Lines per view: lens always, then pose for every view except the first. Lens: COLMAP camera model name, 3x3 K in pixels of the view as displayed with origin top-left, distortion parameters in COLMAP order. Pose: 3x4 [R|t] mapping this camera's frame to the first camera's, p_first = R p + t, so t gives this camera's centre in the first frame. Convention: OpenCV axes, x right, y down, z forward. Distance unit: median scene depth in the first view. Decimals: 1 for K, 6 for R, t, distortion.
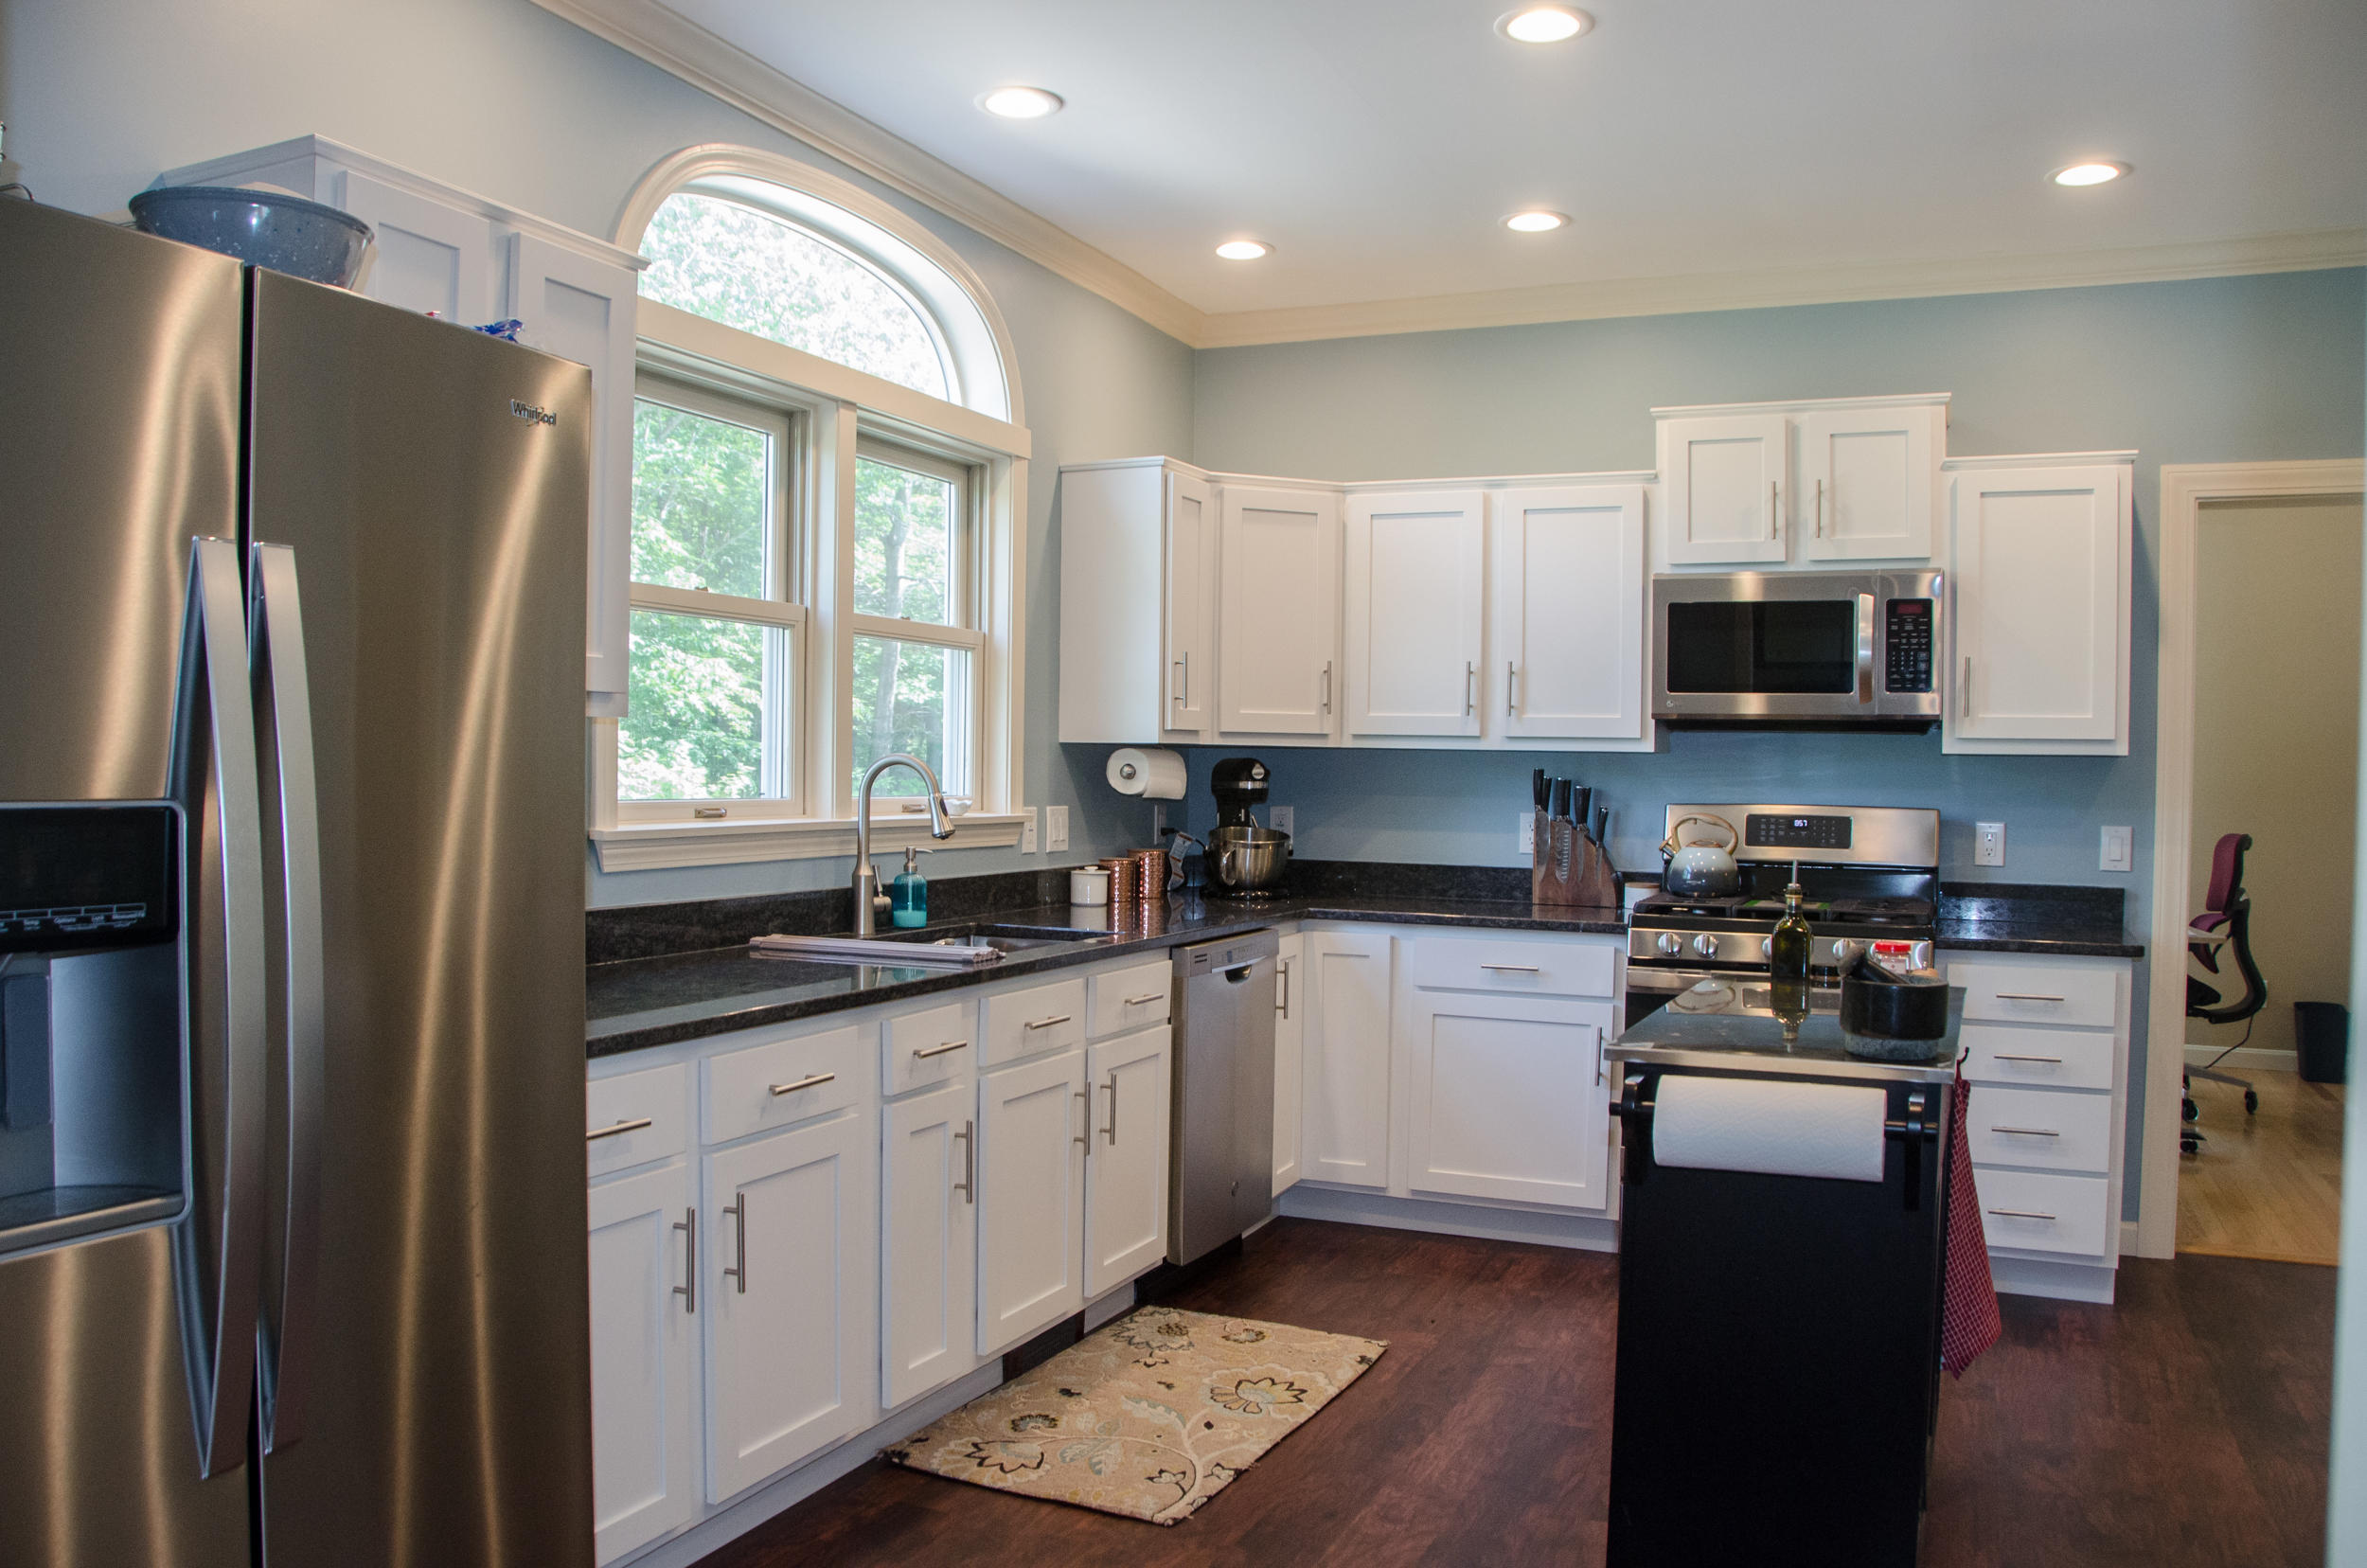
lens RADIAL K [[1839.4, 0, 1189.0], [0, 1839.4, 780.3], [0, 0, 1]] dist [-0.082685, 0.001524]
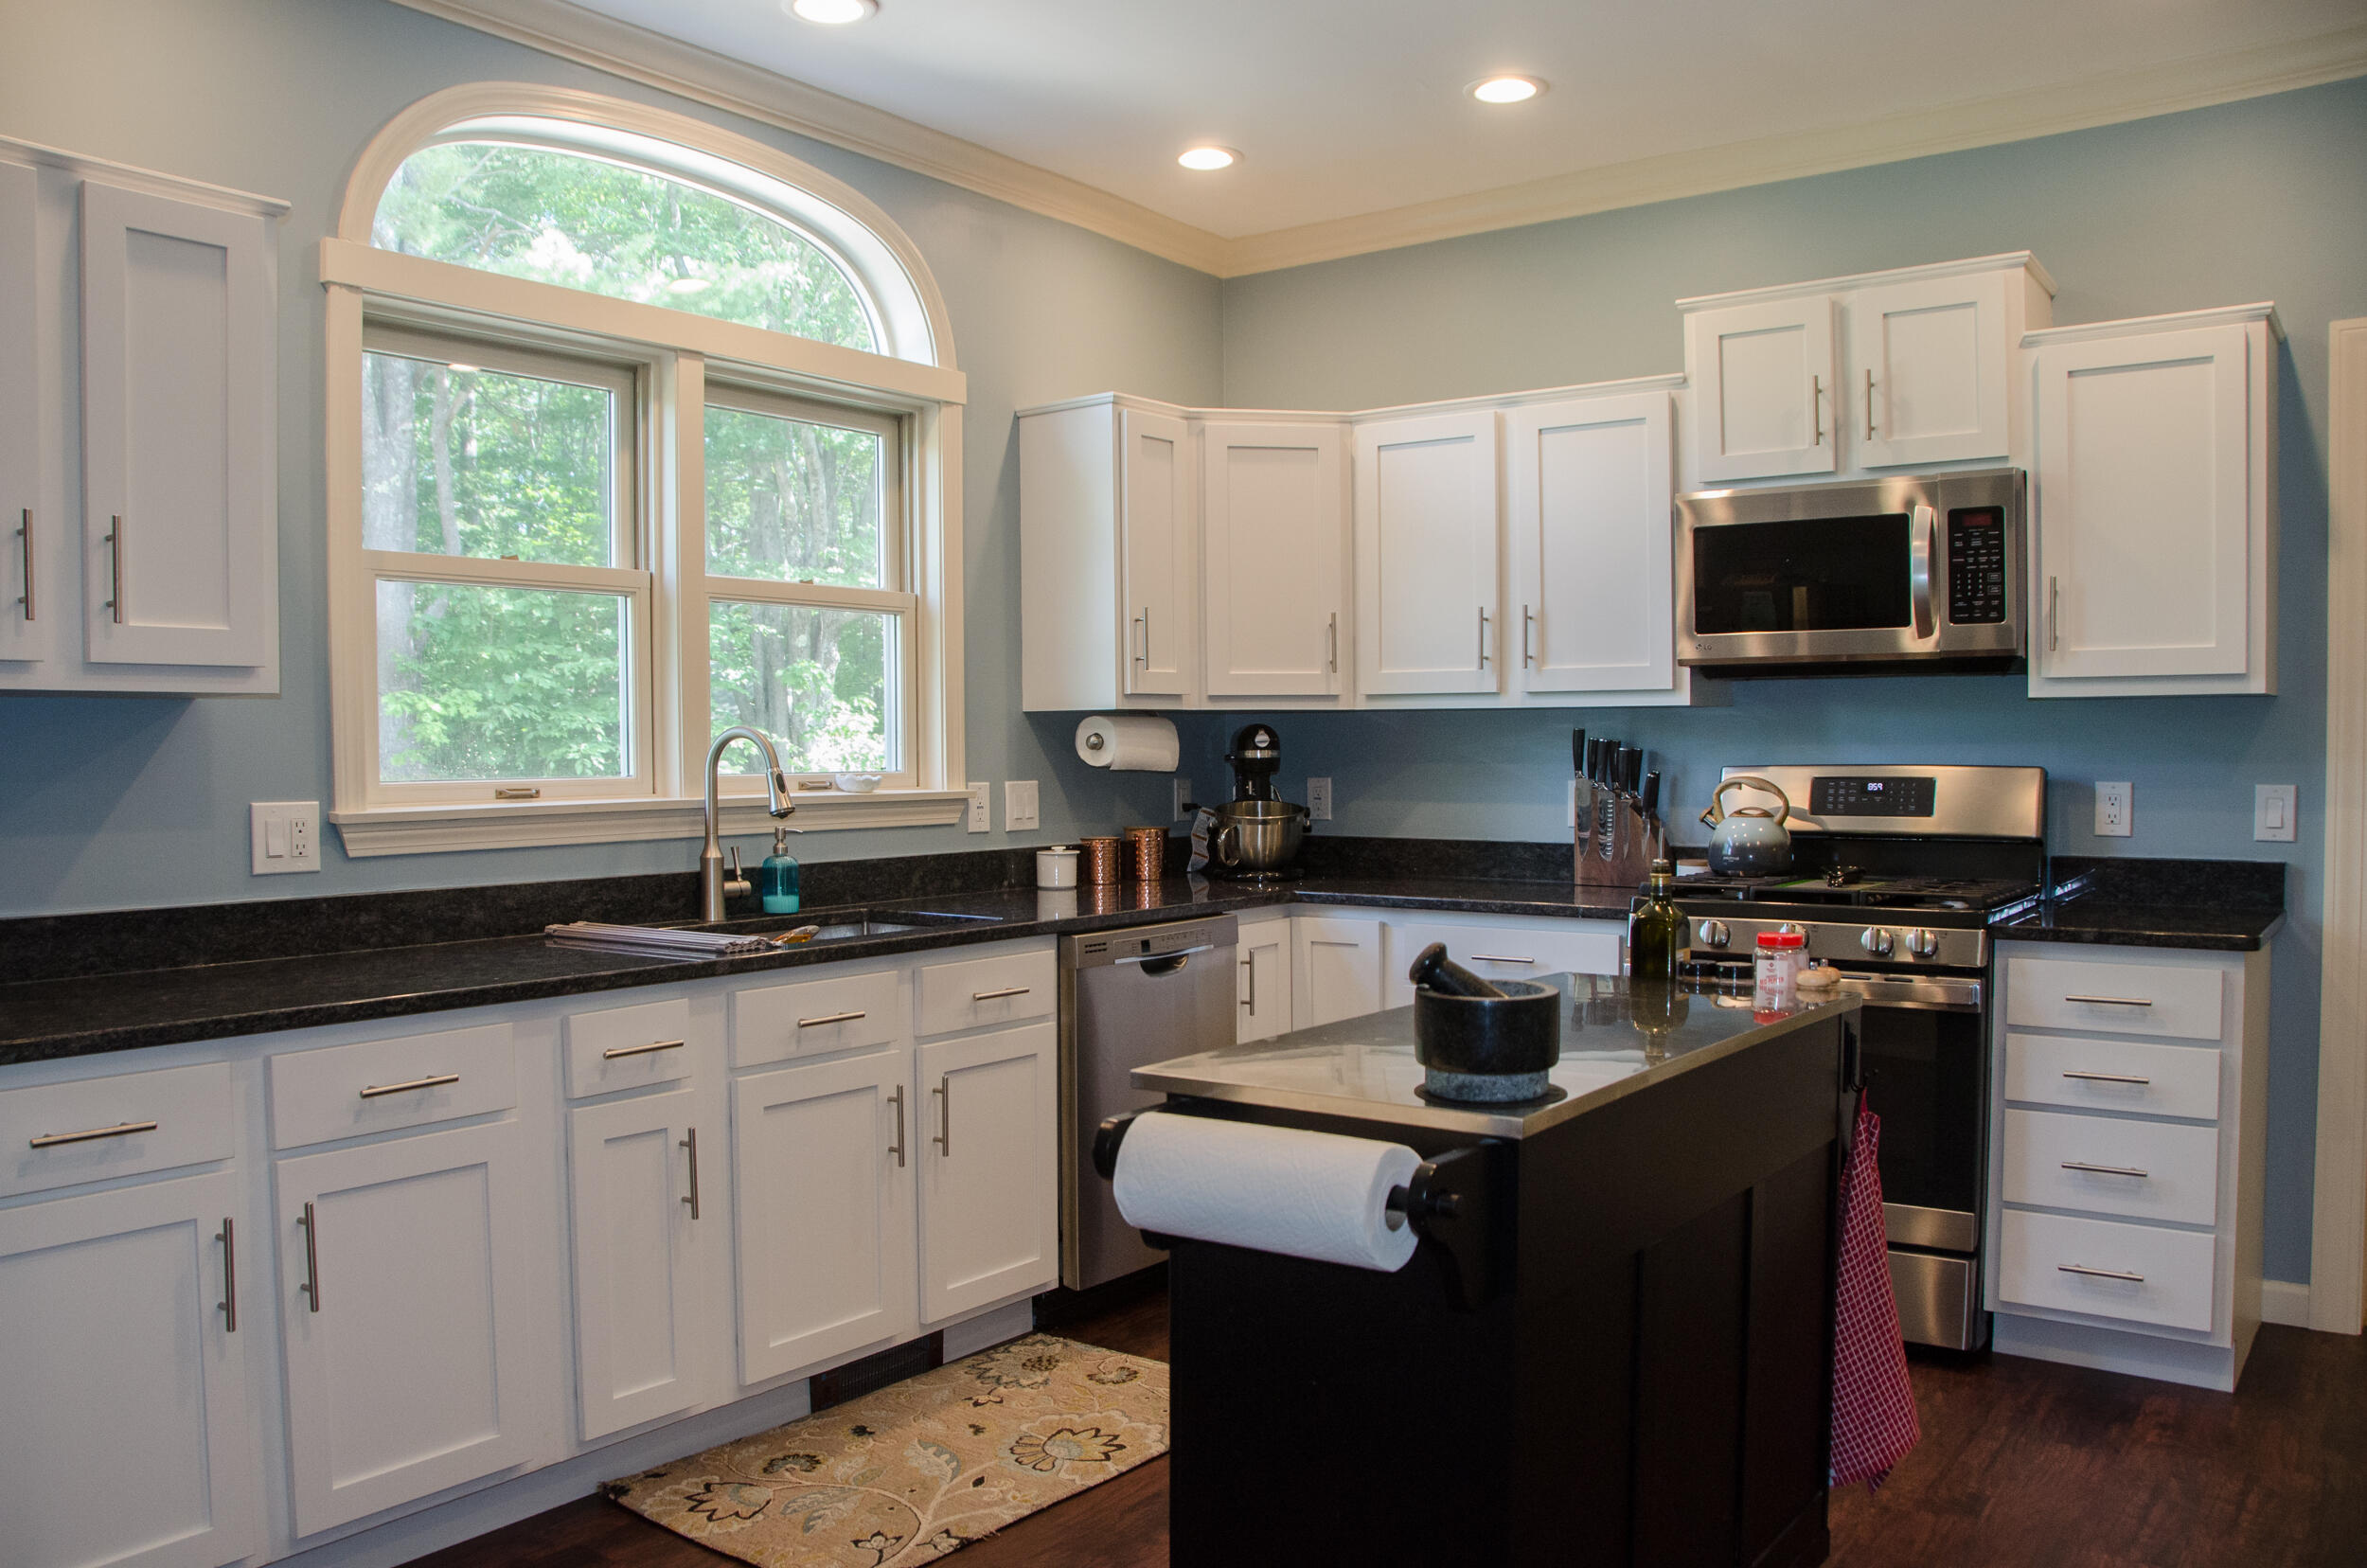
lens RADIAL K [[1836.5, 0, 1181.9], [0, 1836.5, 789.4], [0, 0, 1]] dist [-0.092390, 0.030946]
pose [[0.973867, -0.016249, -0.226535, 0.229996], [0.019718, 0.999720, 0.013056, 0.008345], [0.226260, -0.017182, 0.973915, 0.131618]]
